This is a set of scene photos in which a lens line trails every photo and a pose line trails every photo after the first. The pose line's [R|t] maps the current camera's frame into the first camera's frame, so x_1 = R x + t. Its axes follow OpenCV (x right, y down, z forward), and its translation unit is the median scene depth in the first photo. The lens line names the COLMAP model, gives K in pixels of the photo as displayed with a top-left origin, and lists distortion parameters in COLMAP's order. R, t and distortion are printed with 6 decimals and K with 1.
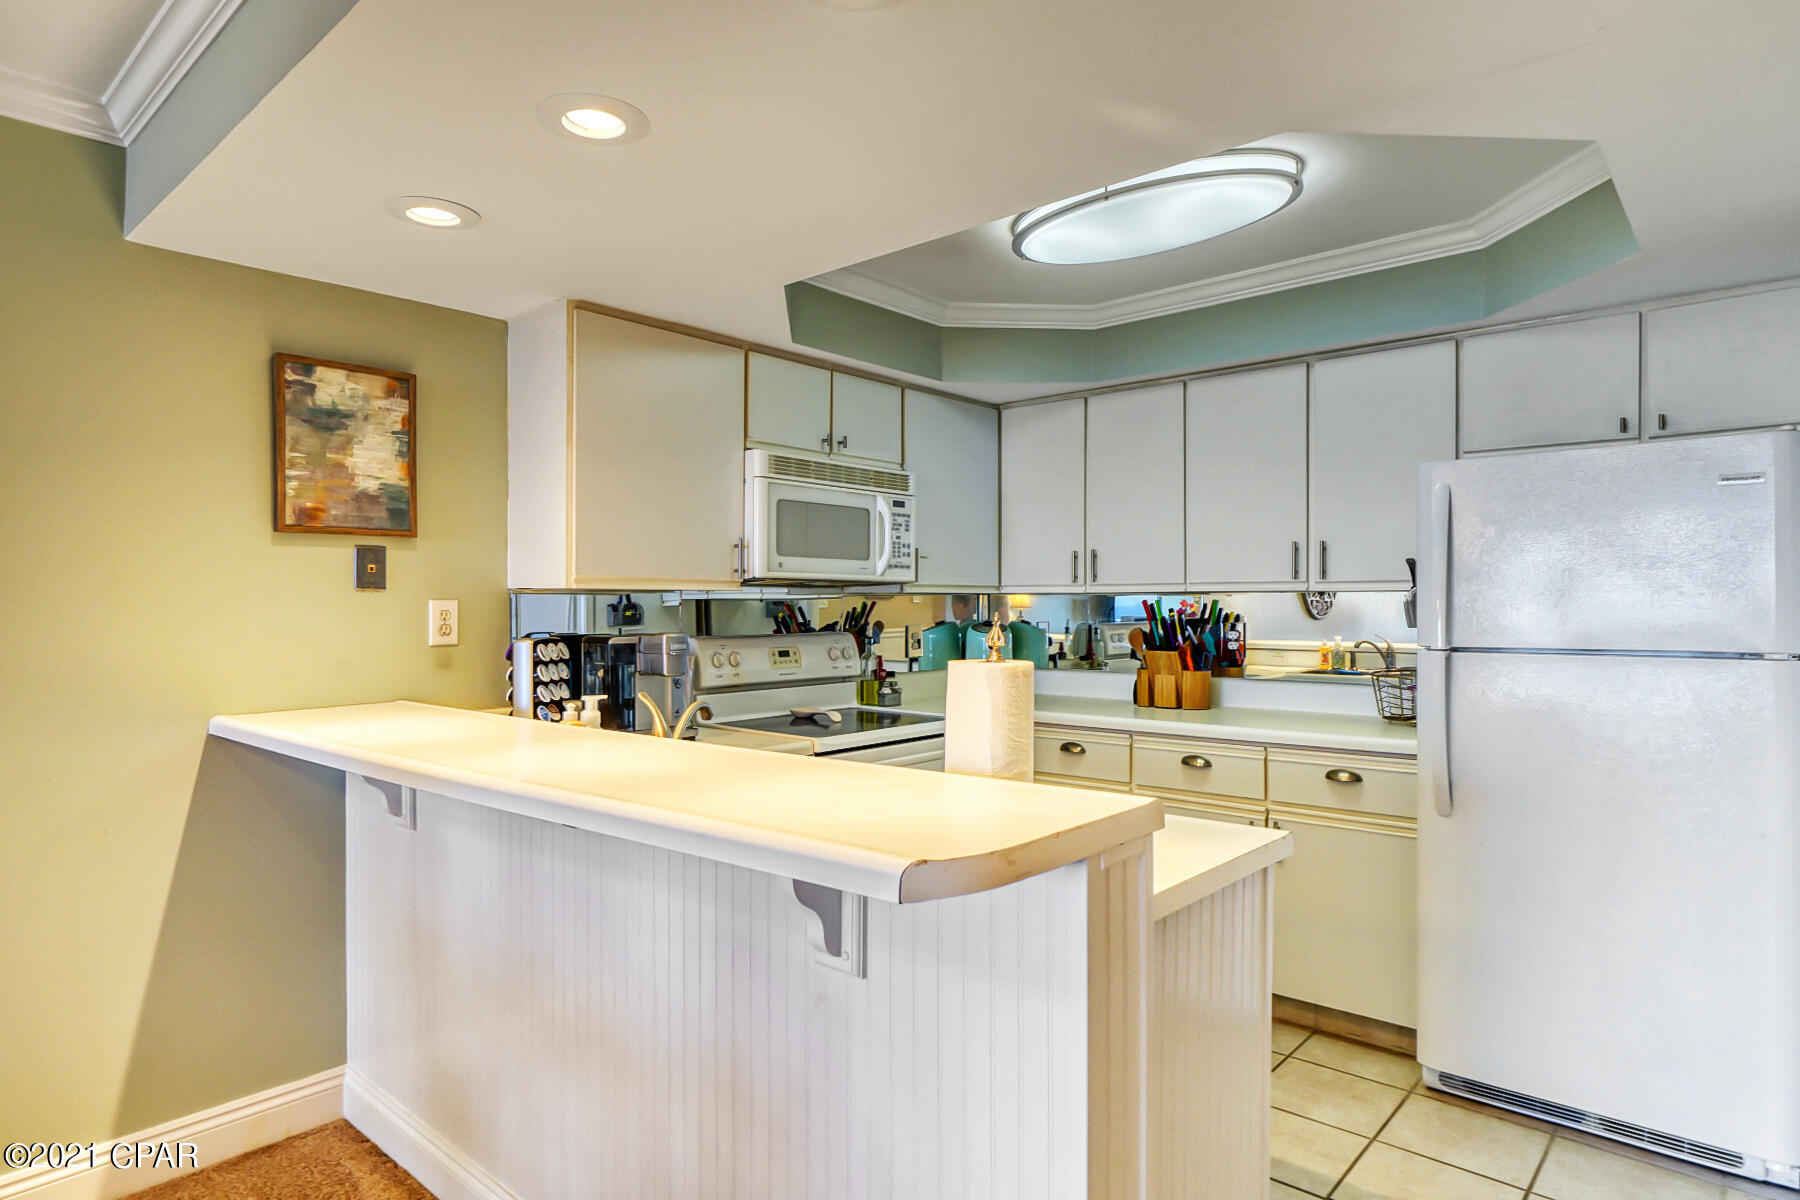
lens RADIAL K [[1009.5, 0, 900.0], [0, 1009.5, 600.0], [0, 0, 1]] dist [-0.001423, 0.000406]
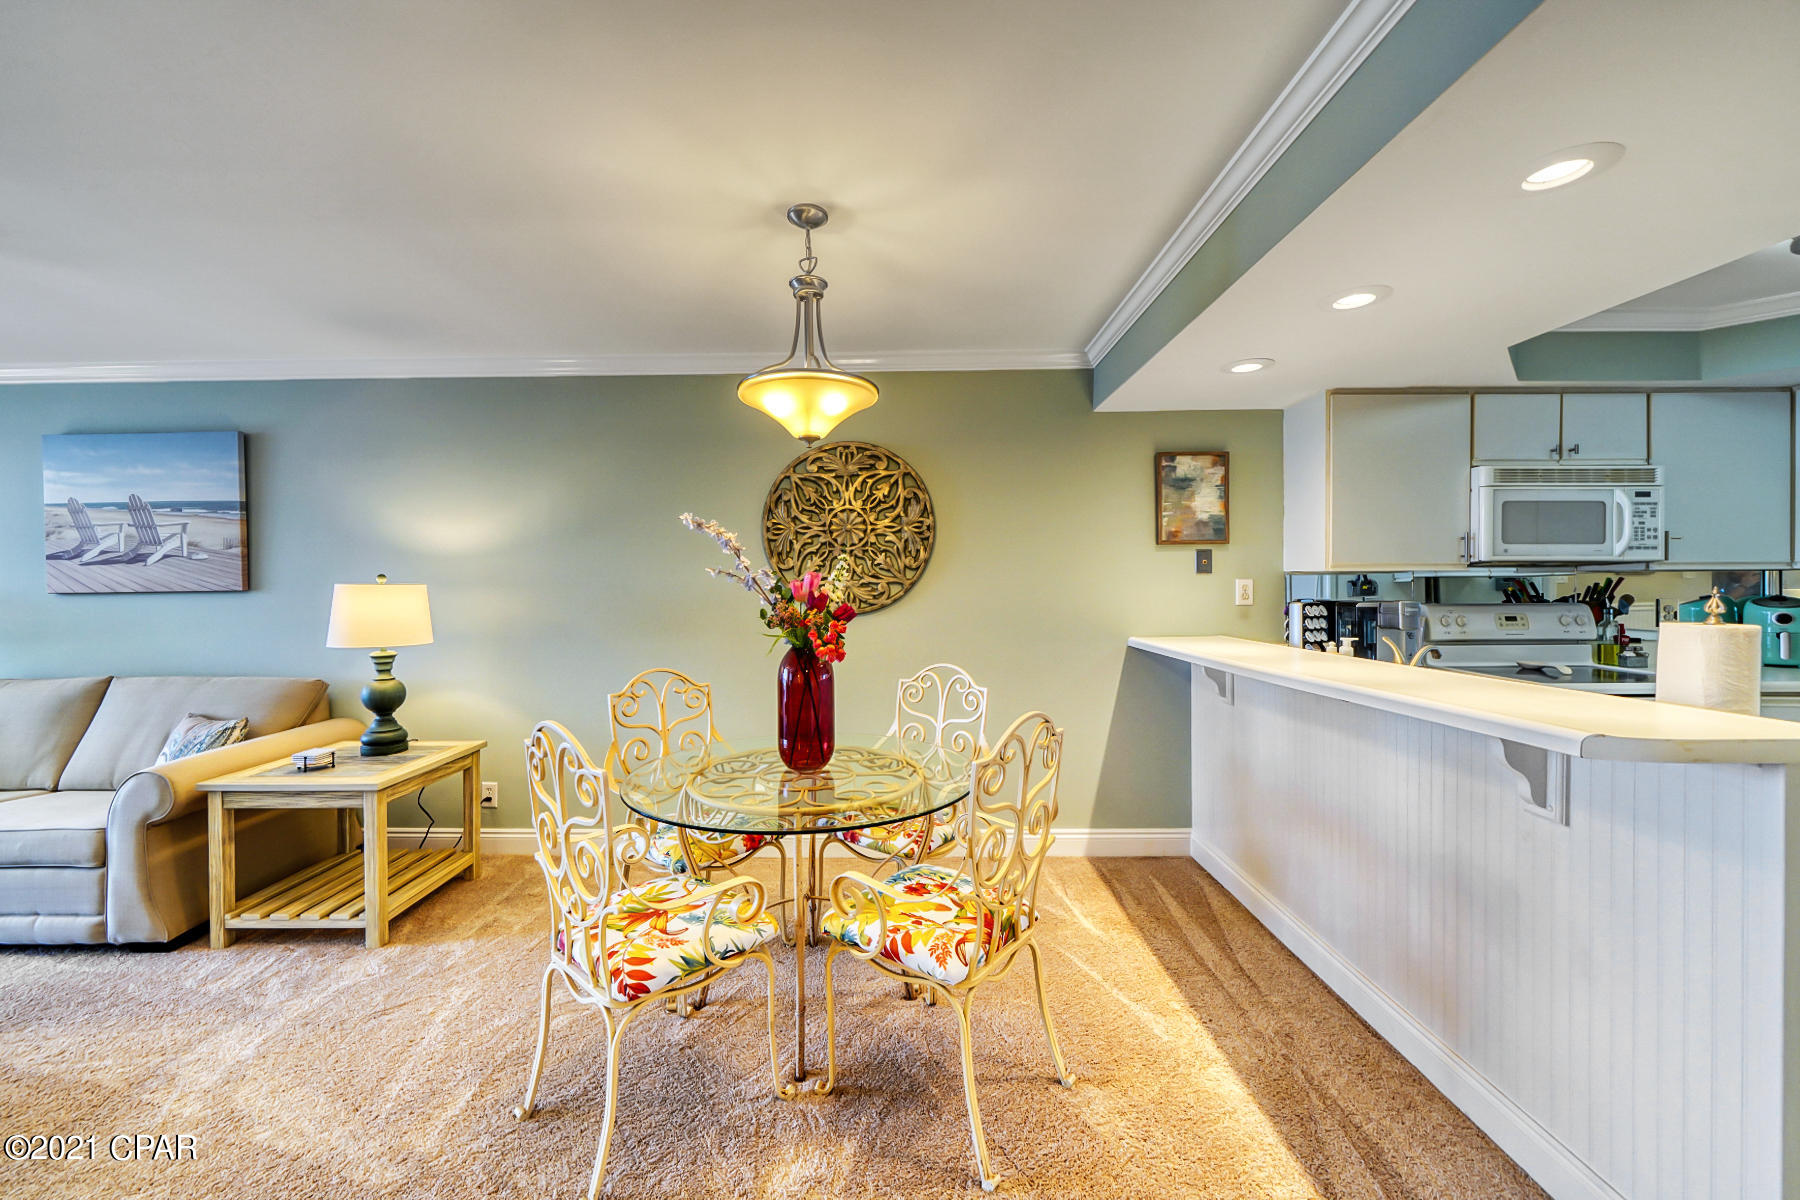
lens RADIAL K [[679.7, 0, 889.2], [0, 679.7, 586.9], [0, 0, 1]] dist [-0.001493, -0.000025]
pose [[0.648197, 0.002762, -0.761468, 0.036695], [0.006962, 0.999930, 0.009553, -0.001657], [0.761441, -0.011493, 0.648133, -0.201233]]
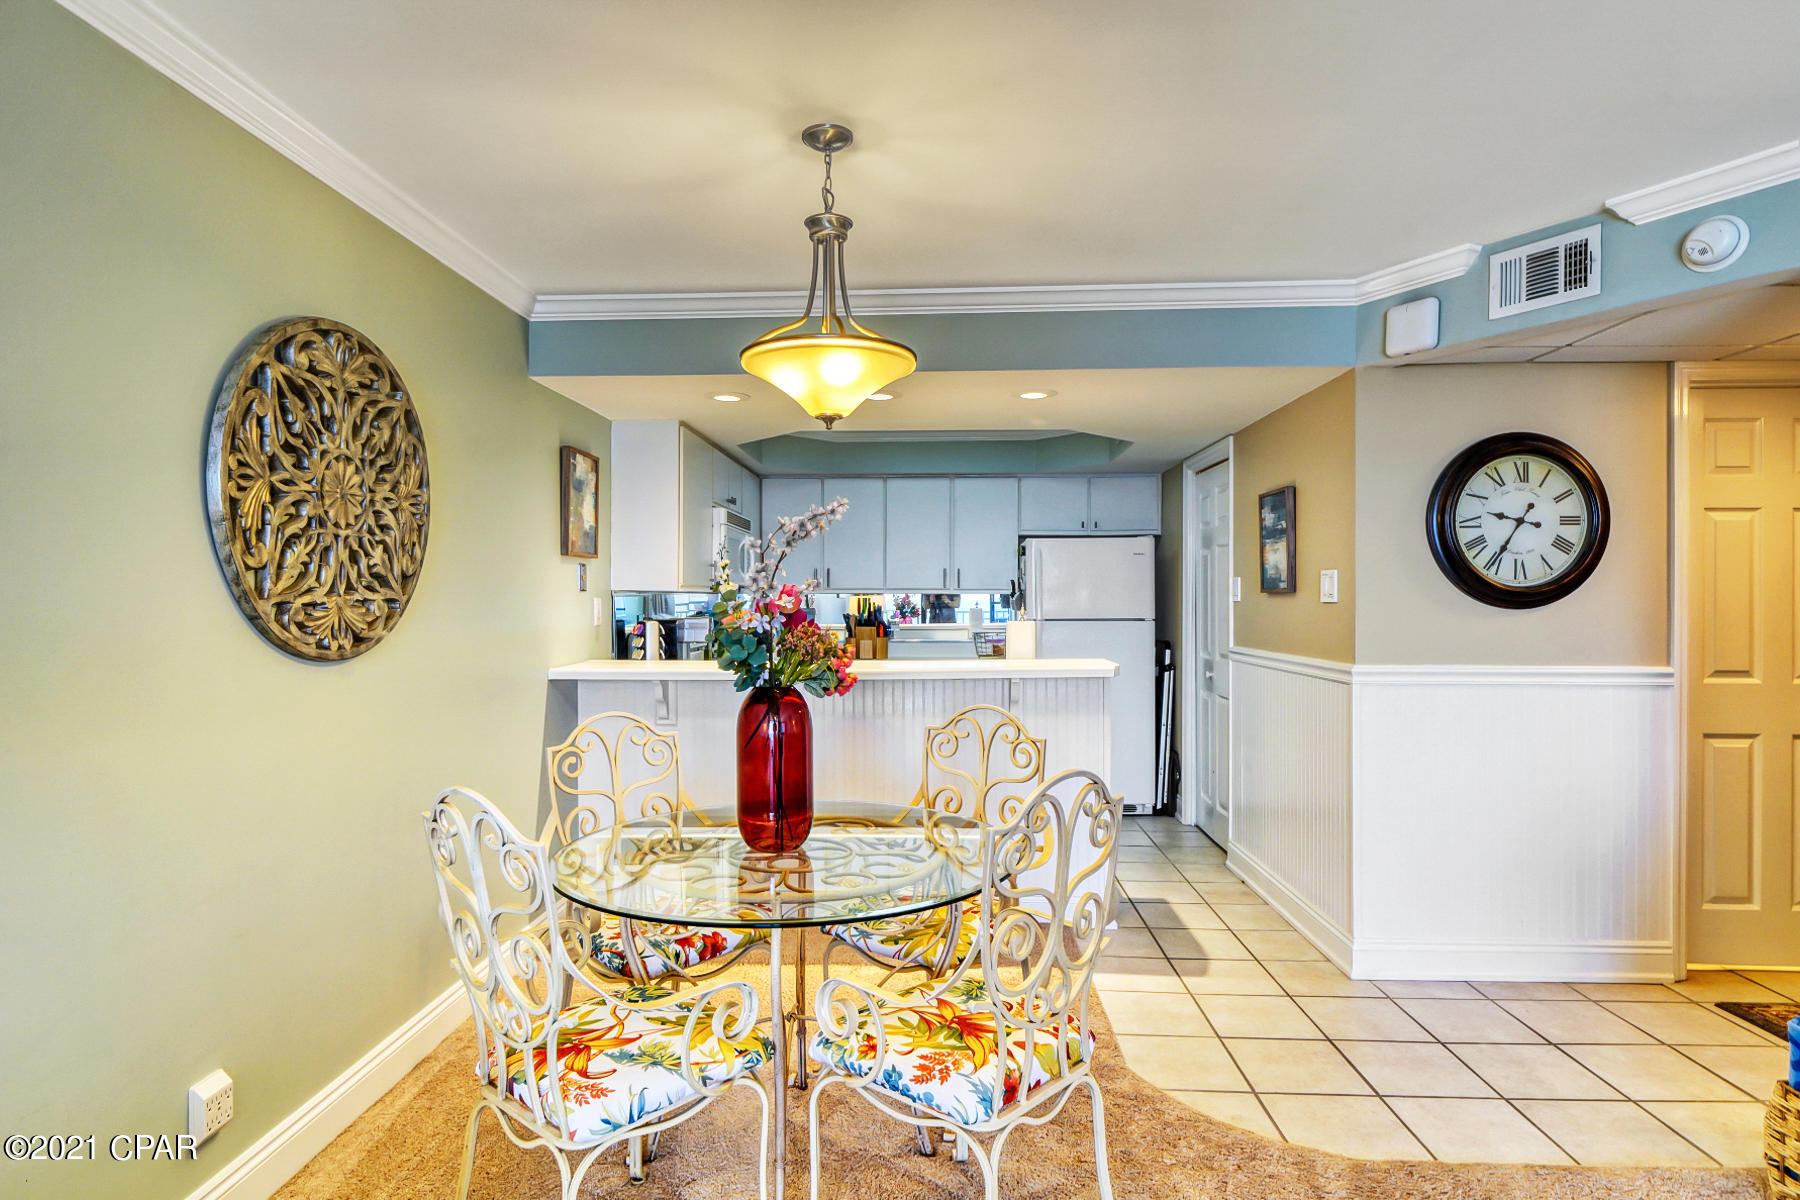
lens RADIAL K [[976.3, 0, 900.0], [0, 976.3, 600.0], [0, 0, 1]] dist [0.000342, 0.000033]
pose [[0.776182, 0.000892, 0.630508, -0.944357], [-0.003080, 0.999992, 0.002377, -0.000956], [-0.630501, -0.003787, 0.776179, -0.450541]]
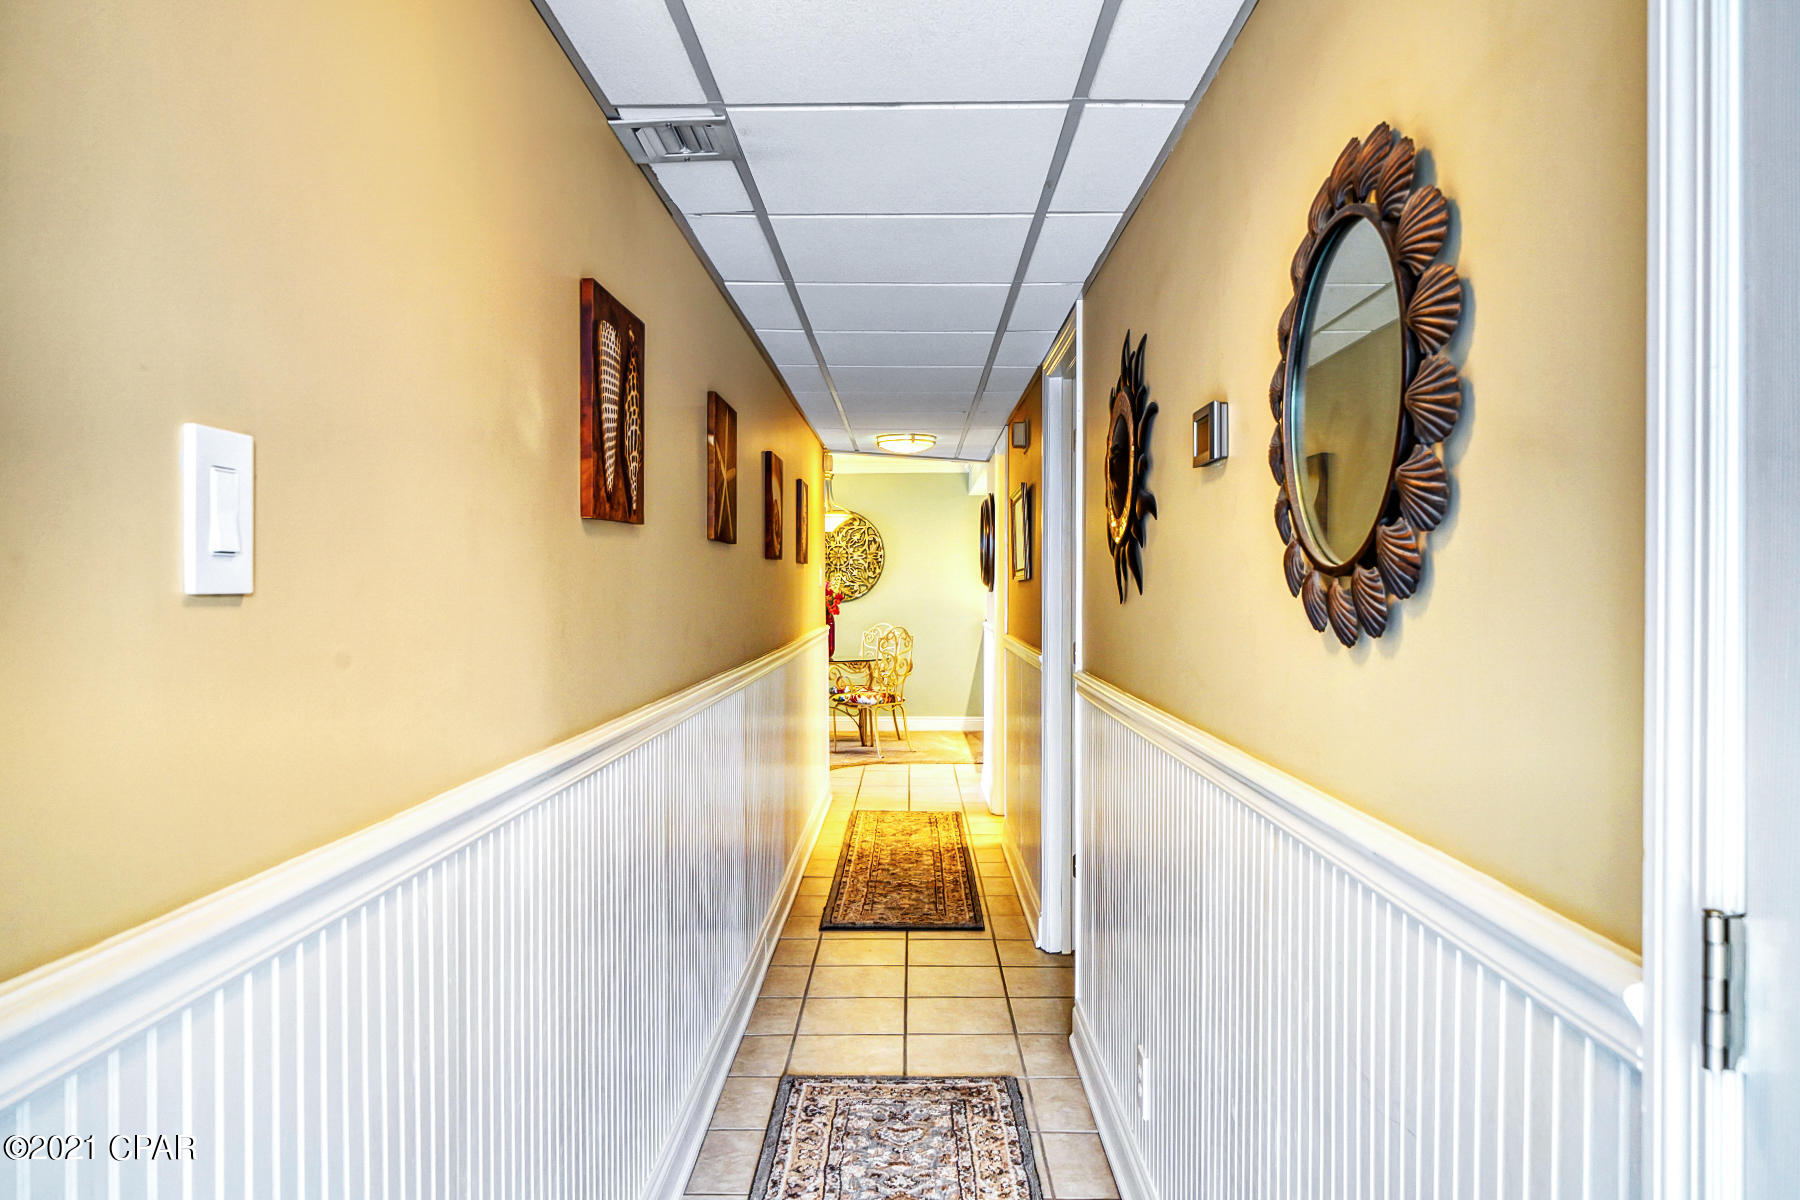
lens RADIAL K [[1254.1, 0, 900.0], [0, 1254.1, 600.0], [0, 0, 1]] dist [0.000023, -0.000015]
pose [[0.653388, 0.011995, -0.756928, 2.067239], [0.002020, 0.999843, 0.017588, -0.019026], [0.757021, -0.013021, 0.653261, -1.810378]]
